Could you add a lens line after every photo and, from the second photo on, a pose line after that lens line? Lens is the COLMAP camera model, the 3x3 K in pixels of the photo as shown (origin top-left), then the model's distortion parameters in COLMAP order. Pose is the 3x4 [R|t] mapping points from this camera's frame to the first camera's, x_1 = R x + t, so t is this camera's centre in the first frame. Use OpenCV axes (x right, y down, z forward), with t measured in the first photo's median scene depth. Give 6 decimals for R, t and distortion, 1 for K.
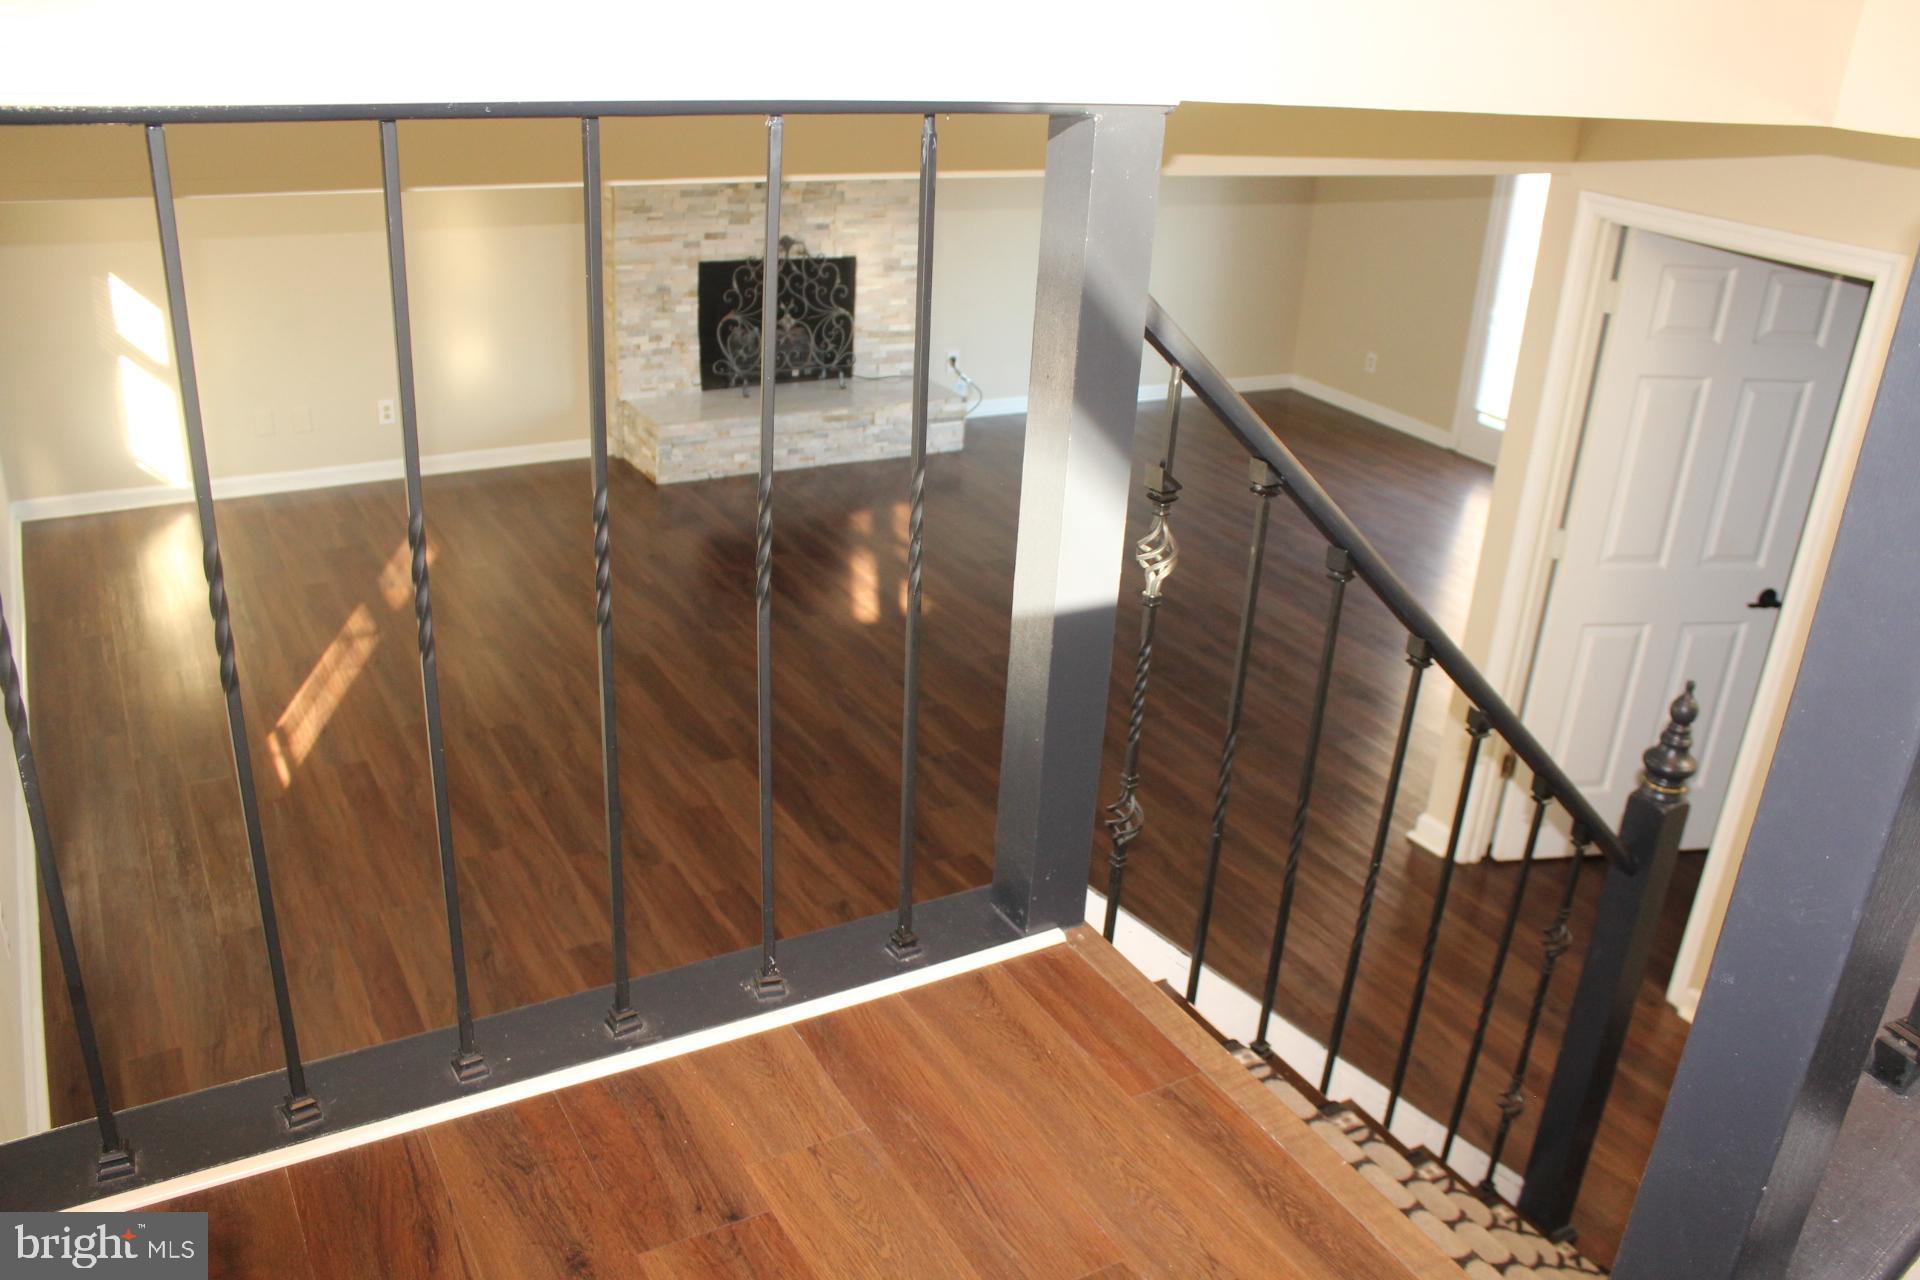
lens RADIAL K [[1602.8, 0, 970.6], [0, 1602.8, 660.7], [0, 0, 1]] dist [-0.171732, 0.146770]
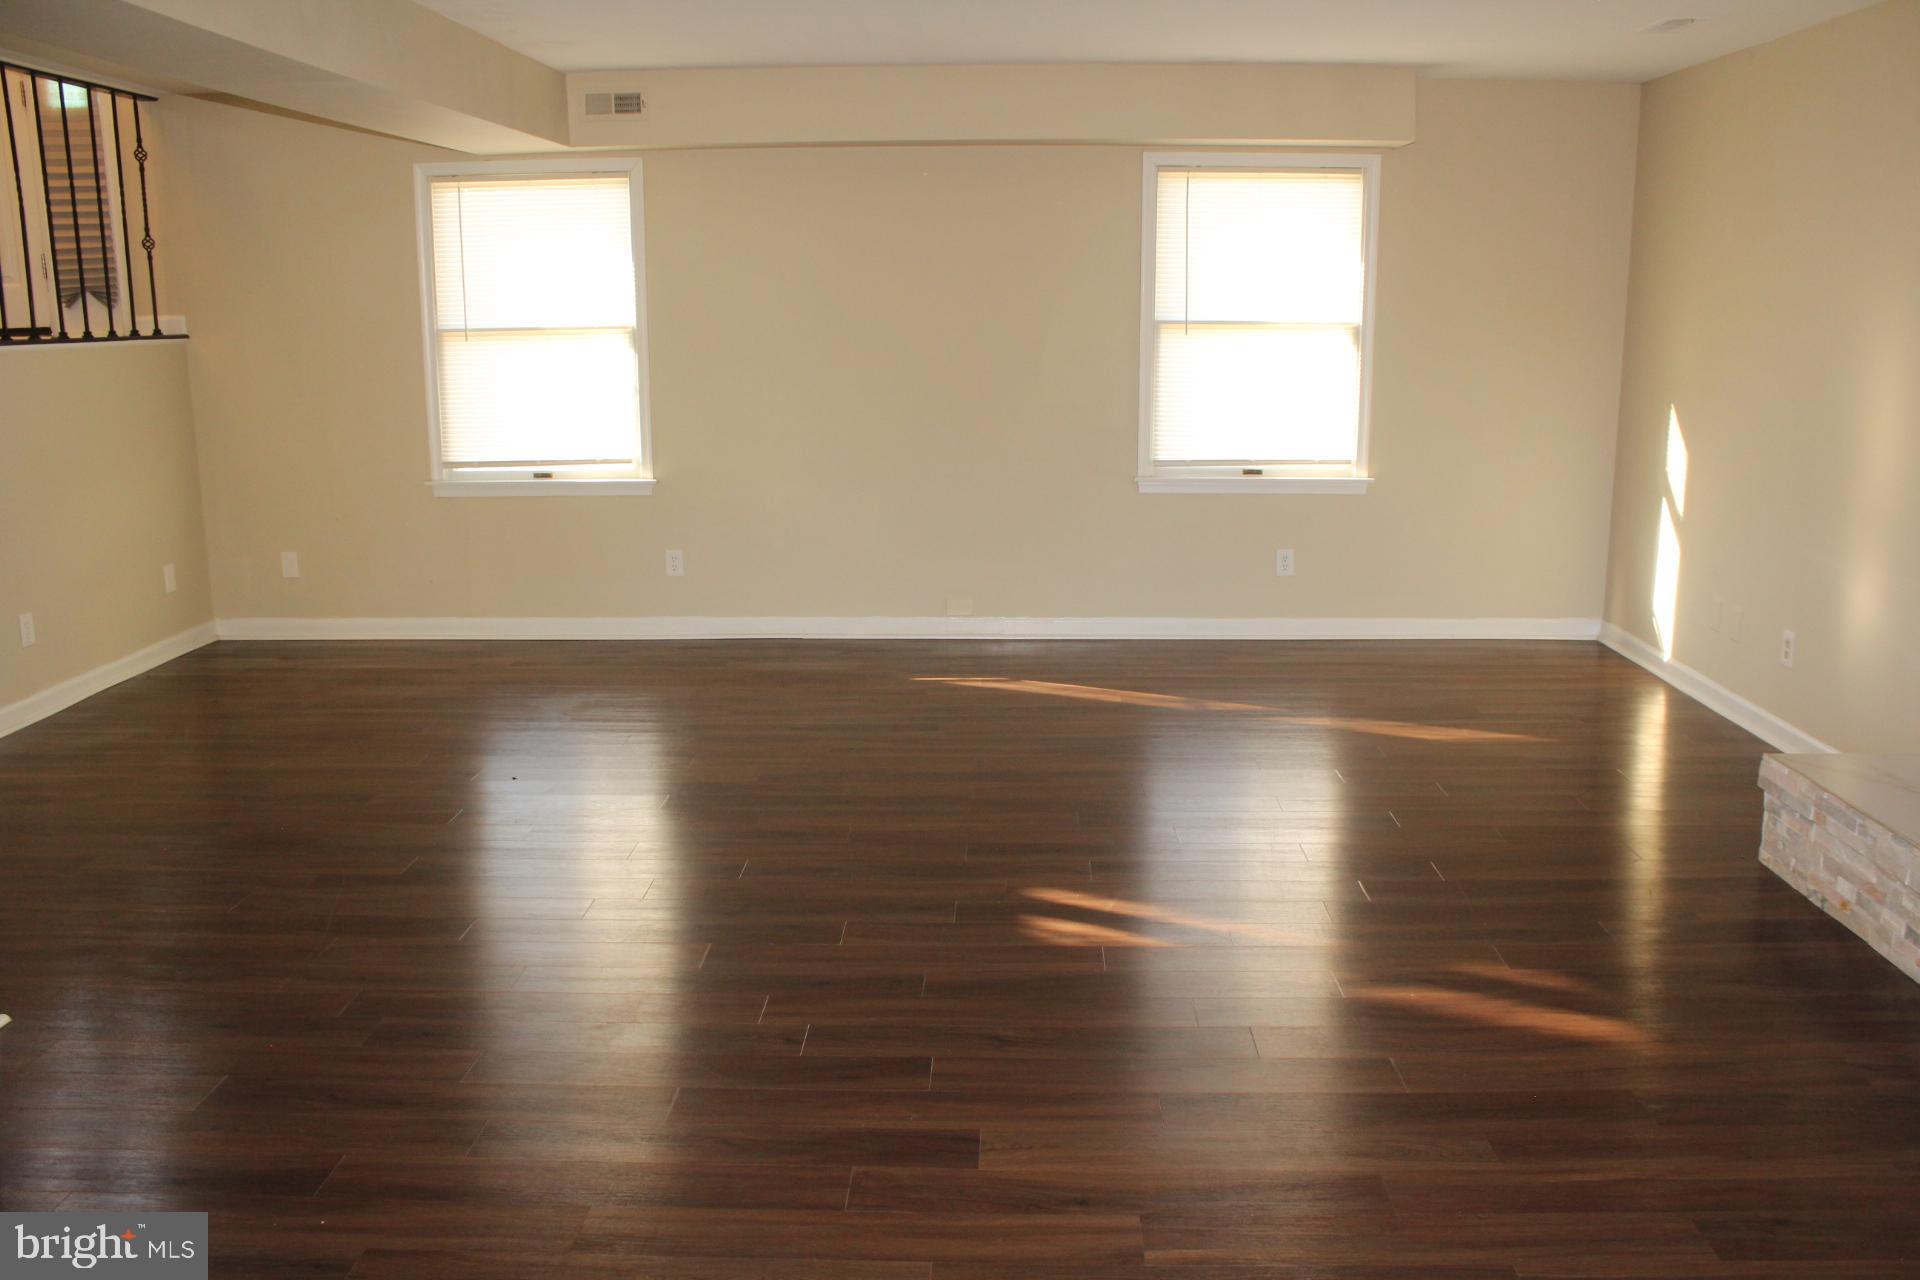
lens RADIAL K [[1595.5, 0, 970.4], [0, 1595.5, 662.2], [0, 0, 1]] dist [-0.171391, 0.144223]
pose [[-0.519450, 0.139079, -0.843106, 0.365734], [-0.371722, 0.851637, 0.369510, -0.252760], [0.769412, 0.505343, -0.390684, 0.922282]]
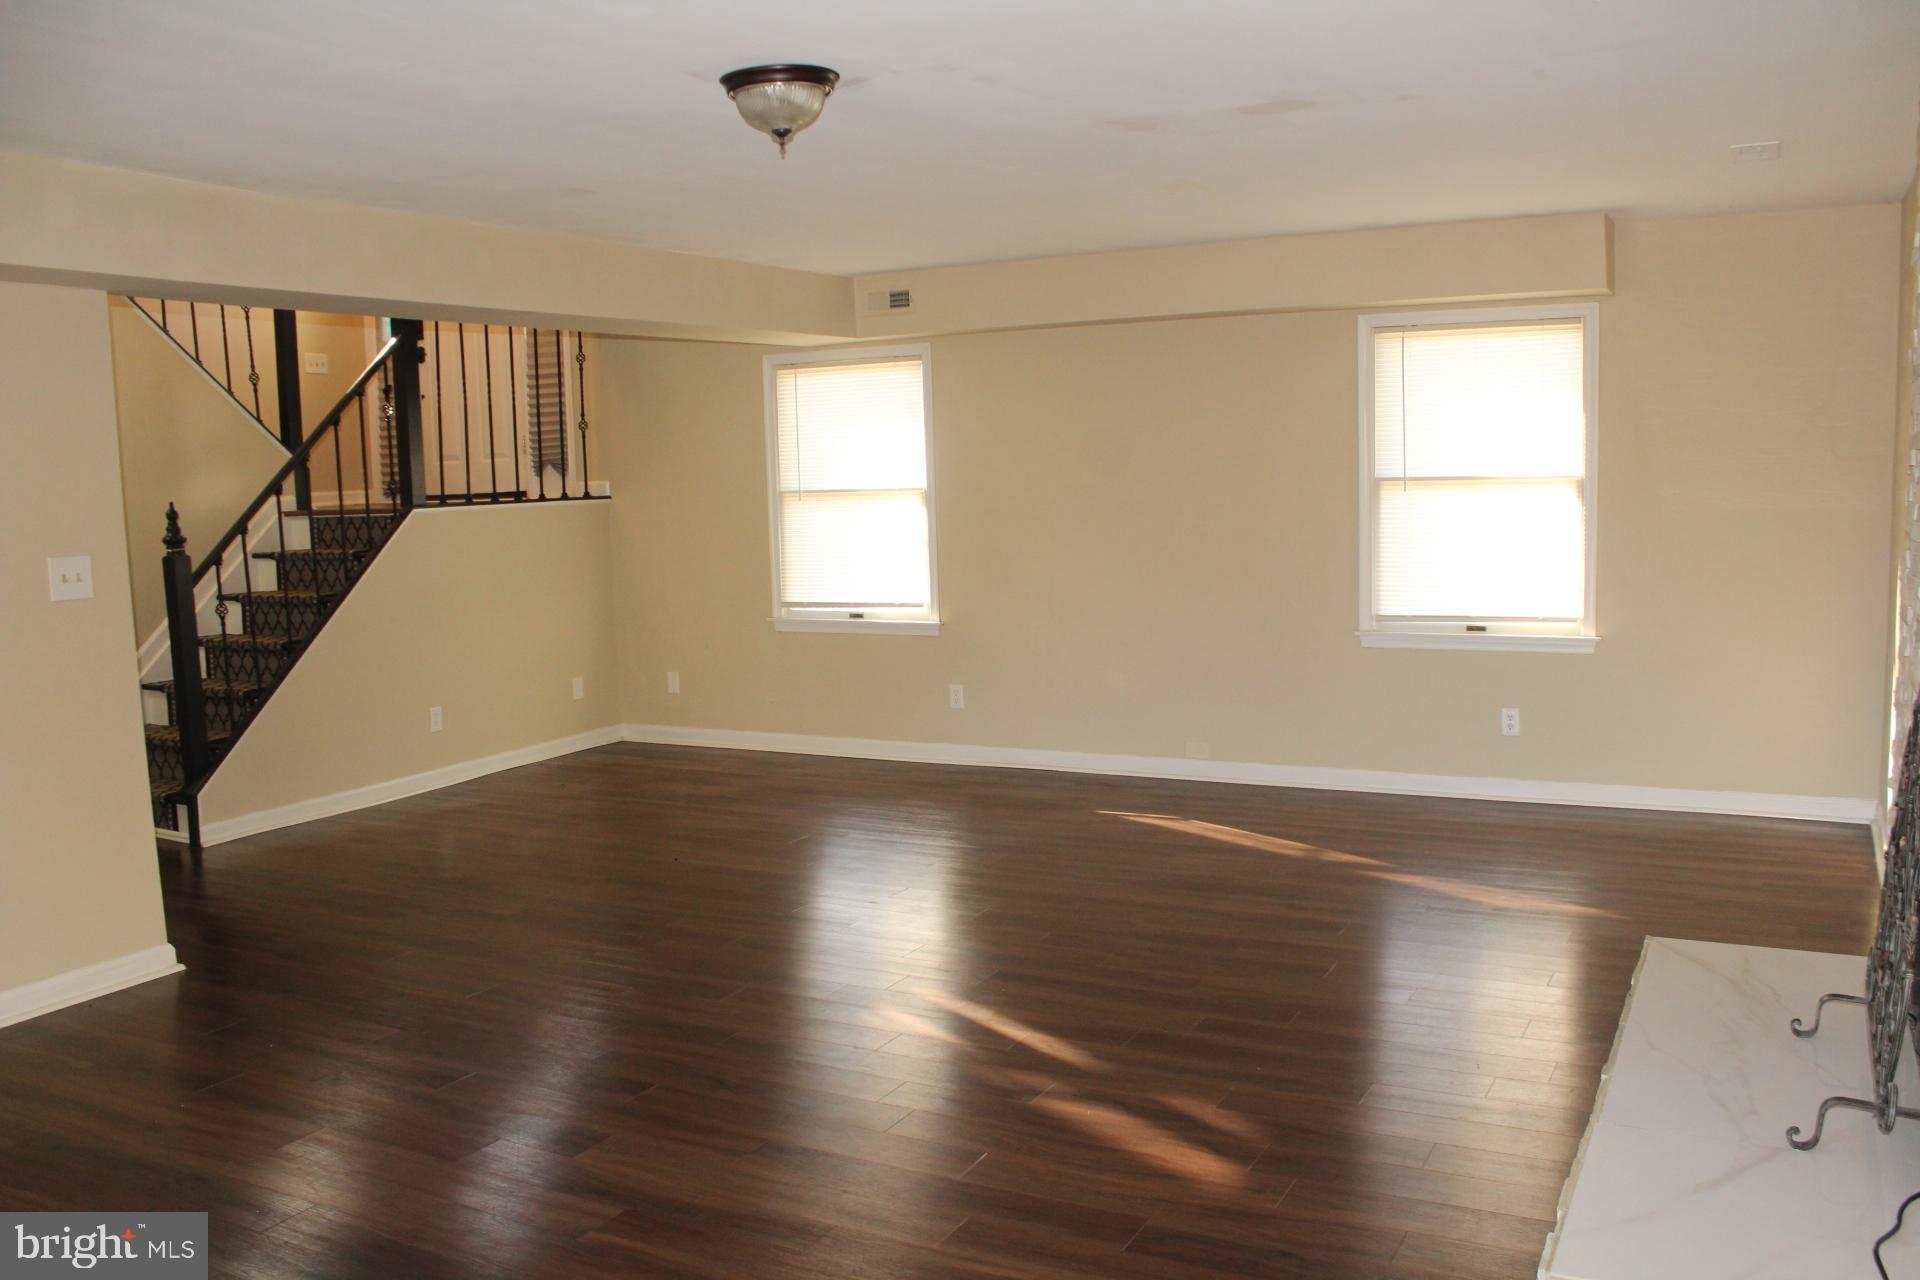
lens RADIAL K [[1589.7, 0, 965.7], [0, 1589.7, 670.9], [0, 0, 1]] dist [-0.174984, 0.154112]
pose [[-0.849735, 0.038522, -0.525802, 0.223927], [-0.230478, 0.869835, 0.436197, -0.358979], [0.474163, 0.491837, -0.730250, 1.138122]]
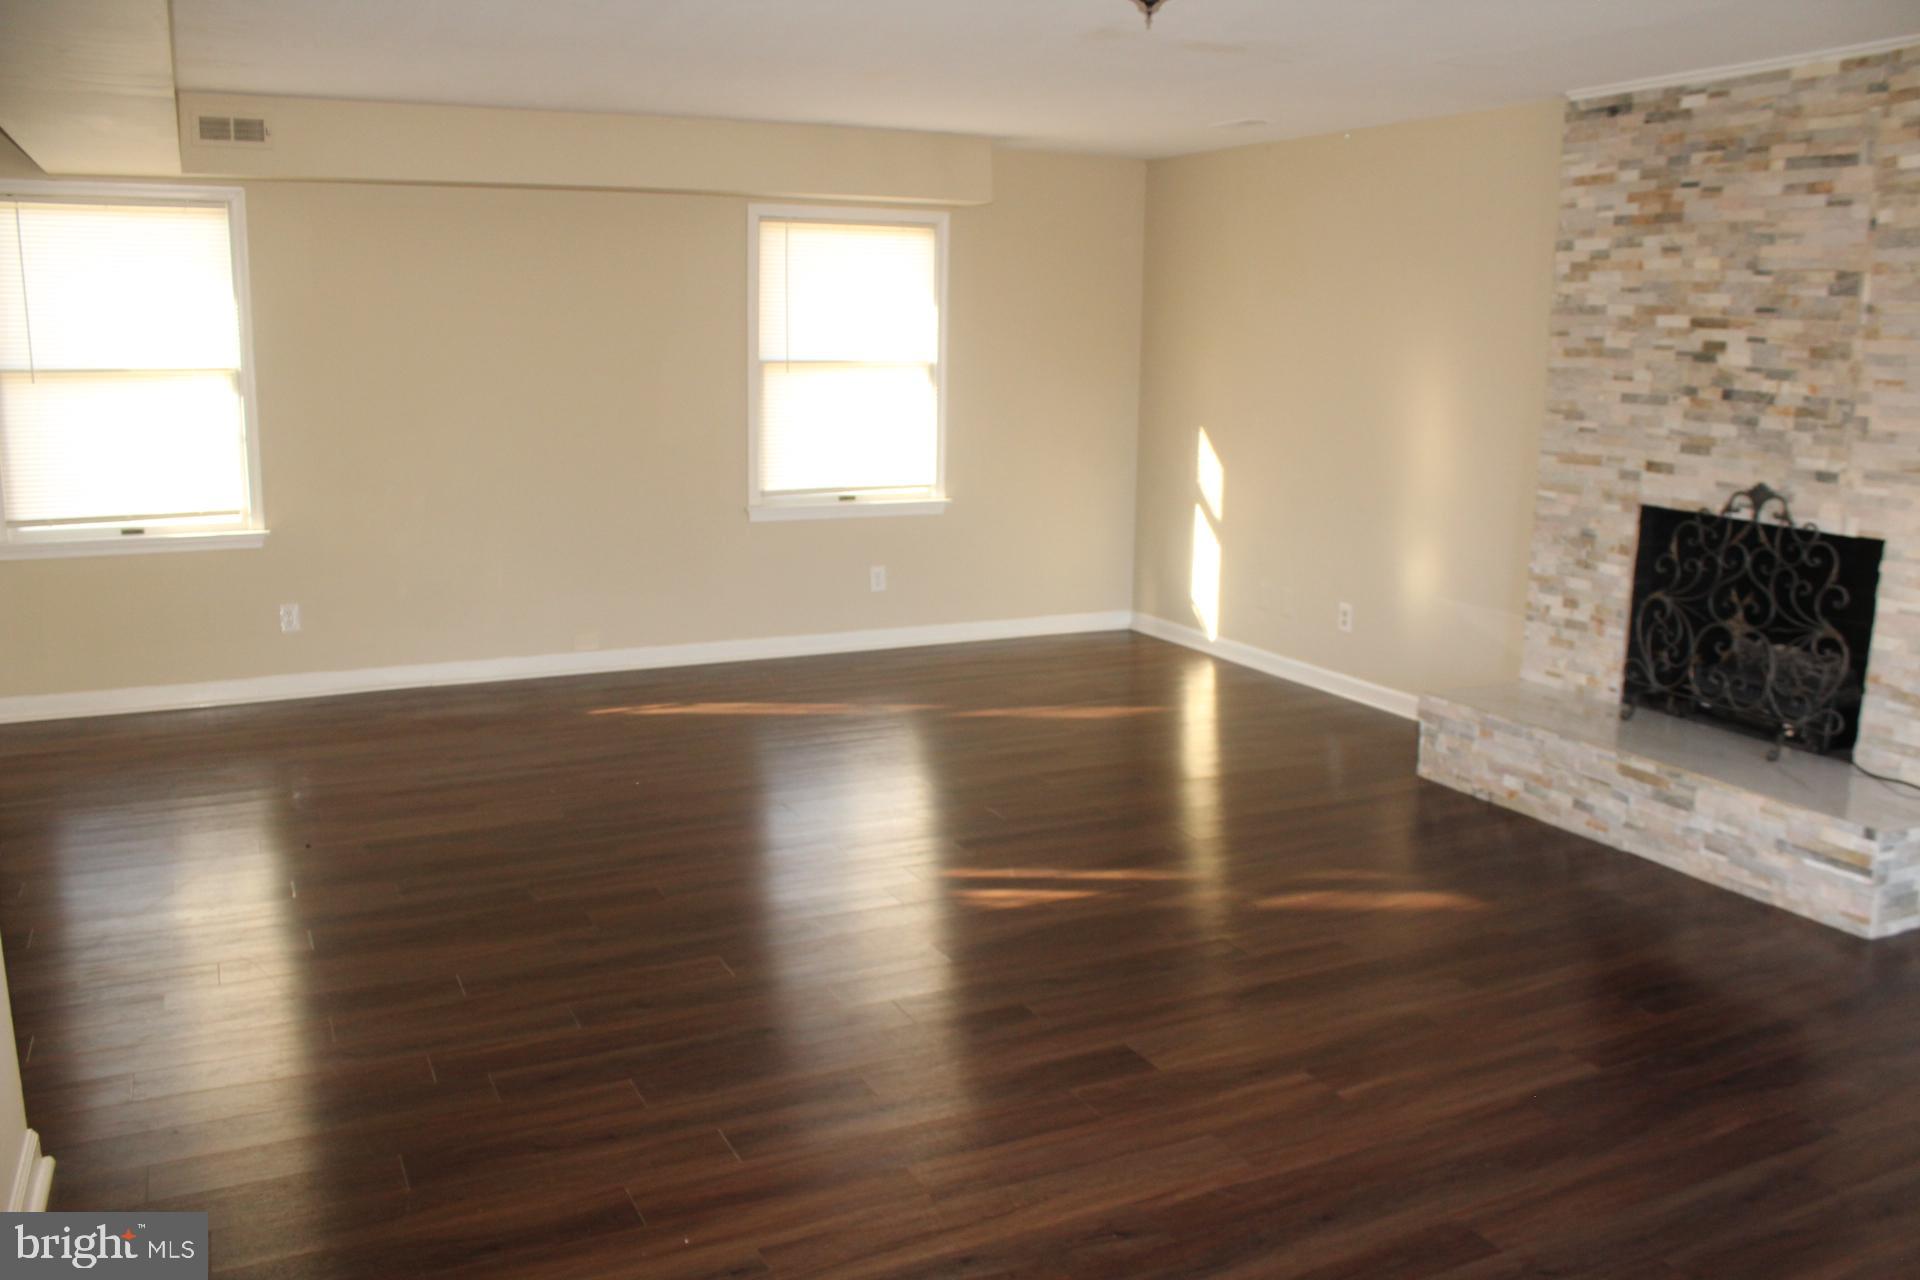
lens RADIAL K [[1589.7, 0, 965.7], [0, 1589.7, 670.9], [0, 0, 1]] dist [-0.174984, 0.154112]
pose [[-0.063073, 0.150861, -0.986541, 0.481126], [-0.421864, 0.891823, 0.163348, -0.174162], [0.904463, 0.426489, 0.007393, 0.757458]]
